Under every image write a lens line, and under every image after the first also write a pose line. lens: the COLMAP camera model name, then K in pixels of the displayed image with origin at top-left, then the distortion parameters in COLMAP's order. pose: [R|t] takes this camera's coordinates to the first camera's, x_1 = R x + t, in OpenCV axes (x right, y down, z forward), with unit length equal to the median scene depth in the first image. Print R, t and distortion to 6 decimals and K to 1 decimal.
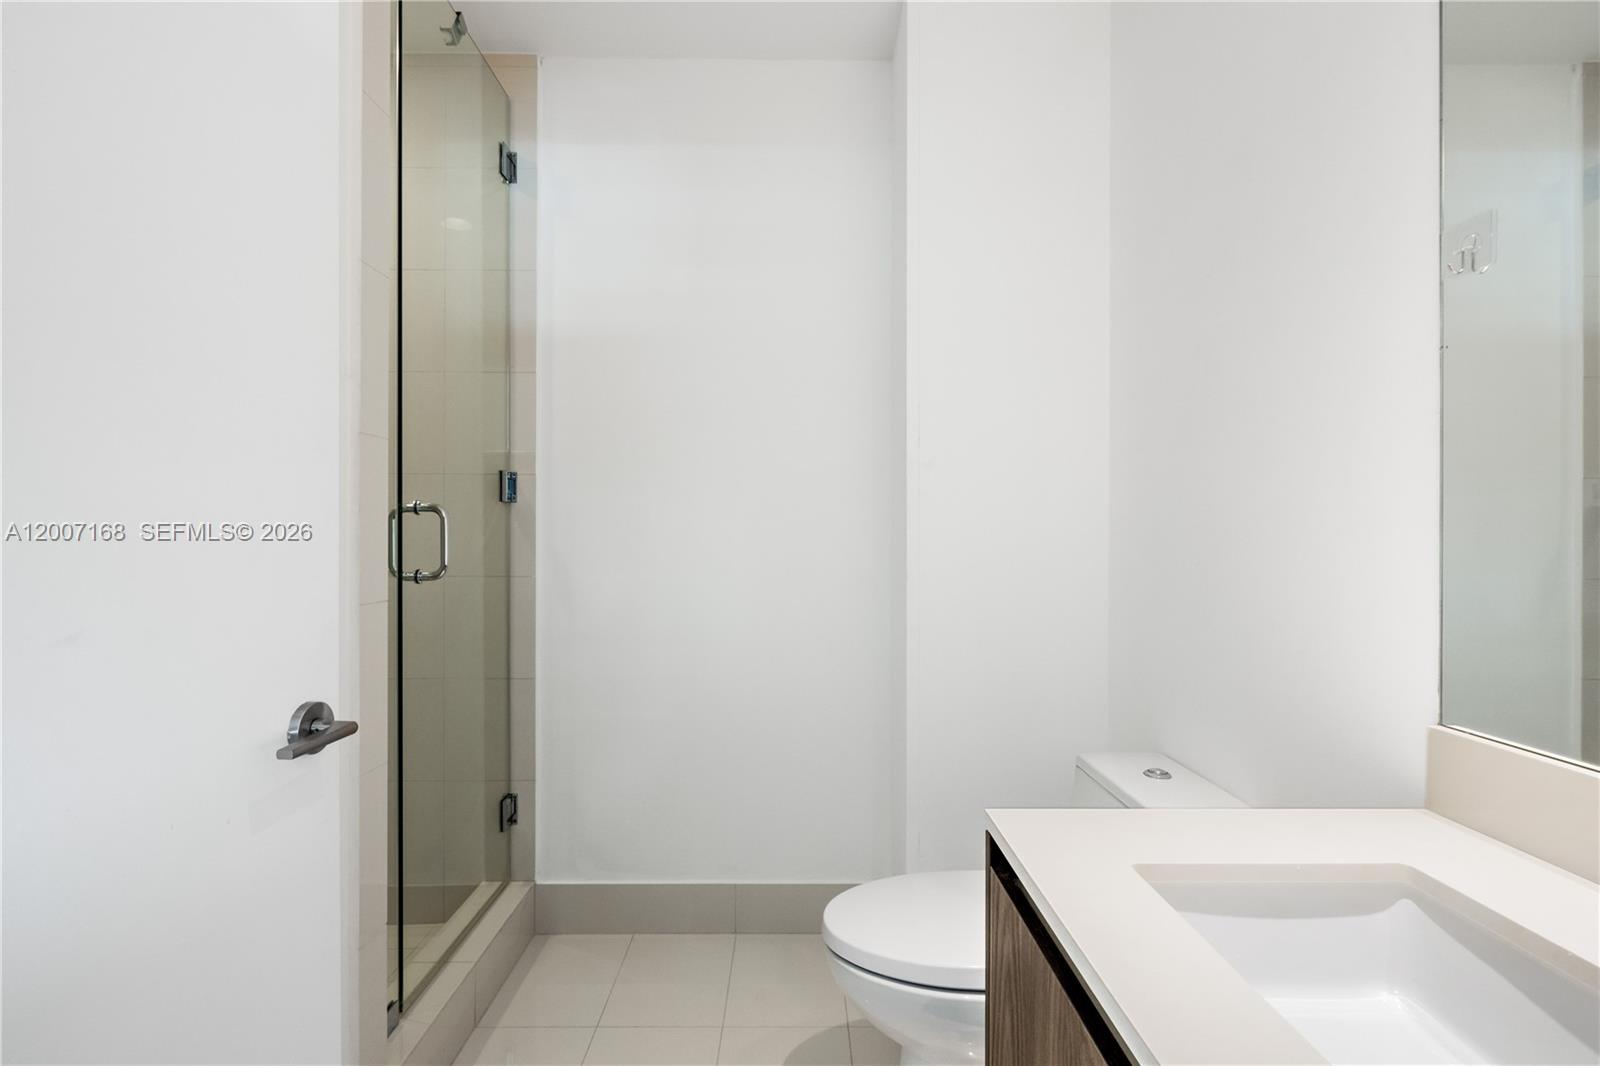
lens RADIAL K [[746.3, 0, 803.0], [0, 746.3, 540.4], [0, 0, 1]] dist [-0.002354, 0.000780]
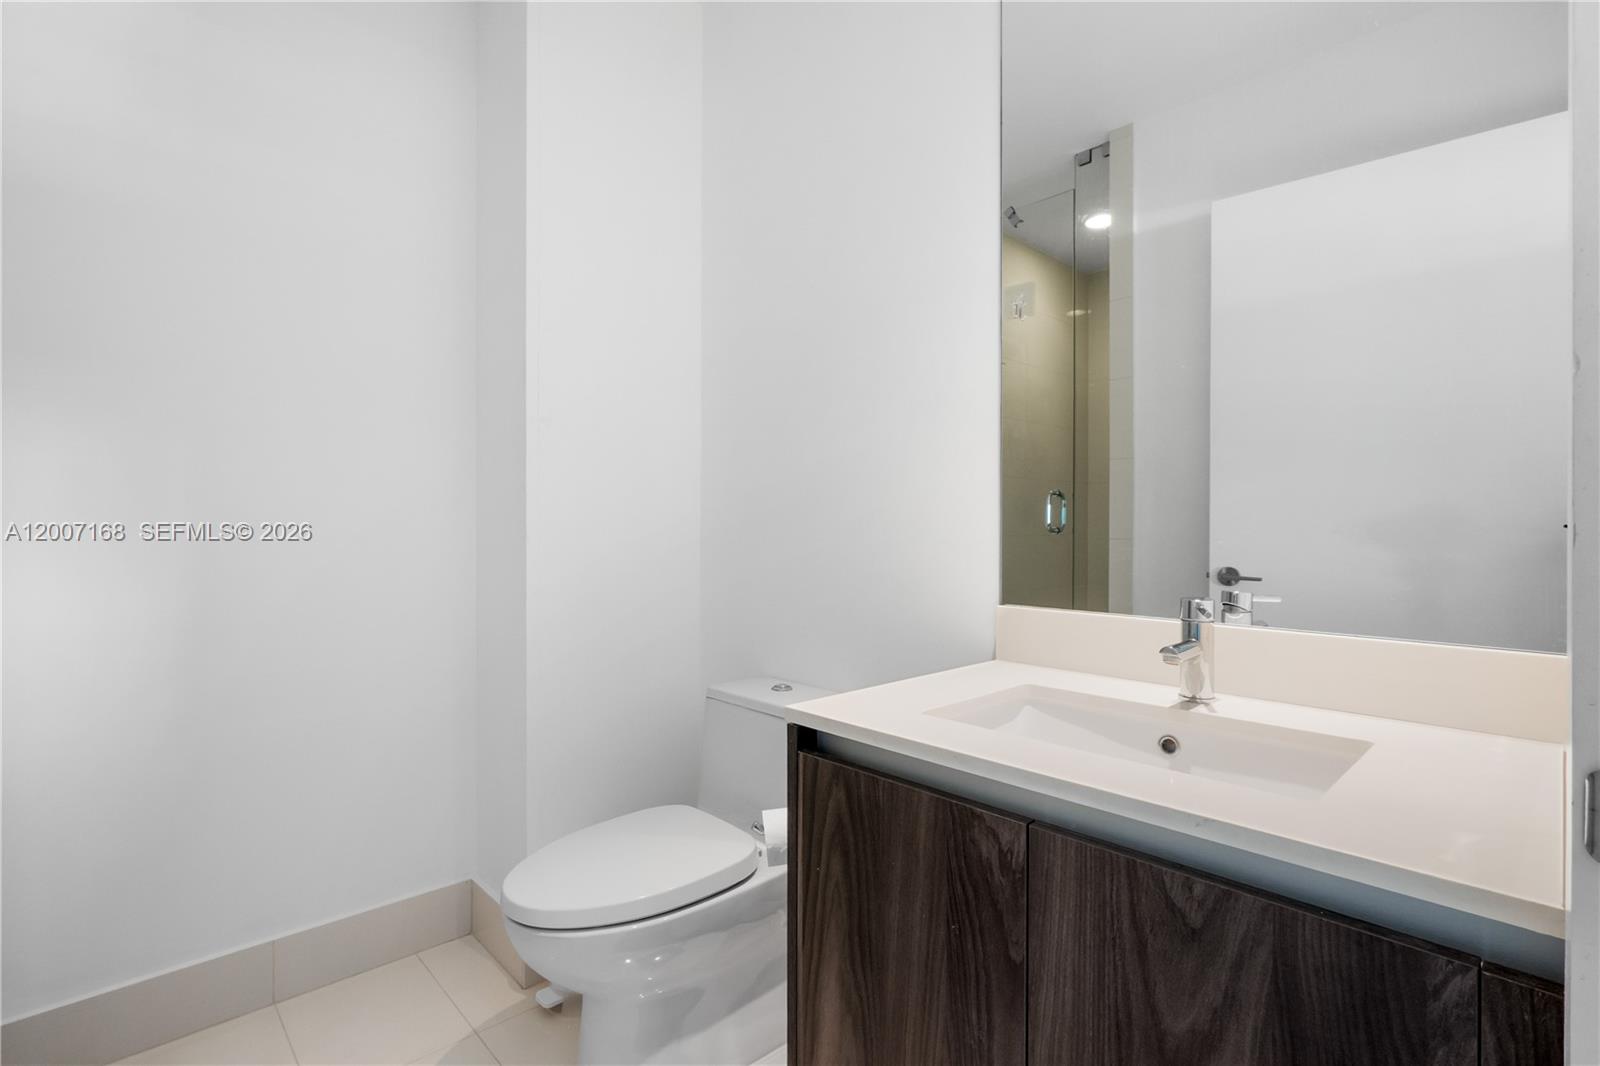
lens RADIAL K [[746.3, 0, 803.0], [0, 746.3, 540.4], [0, 0, 1]] dist [-0.002354, 0.000780]
pose [[0.736731, -0.009407, 0.676121, -0.507557], [0.004337, 0.999948, 0.009187, 0.097475], [-0.676172, -0.003836, 0.736734, 0.130985]]
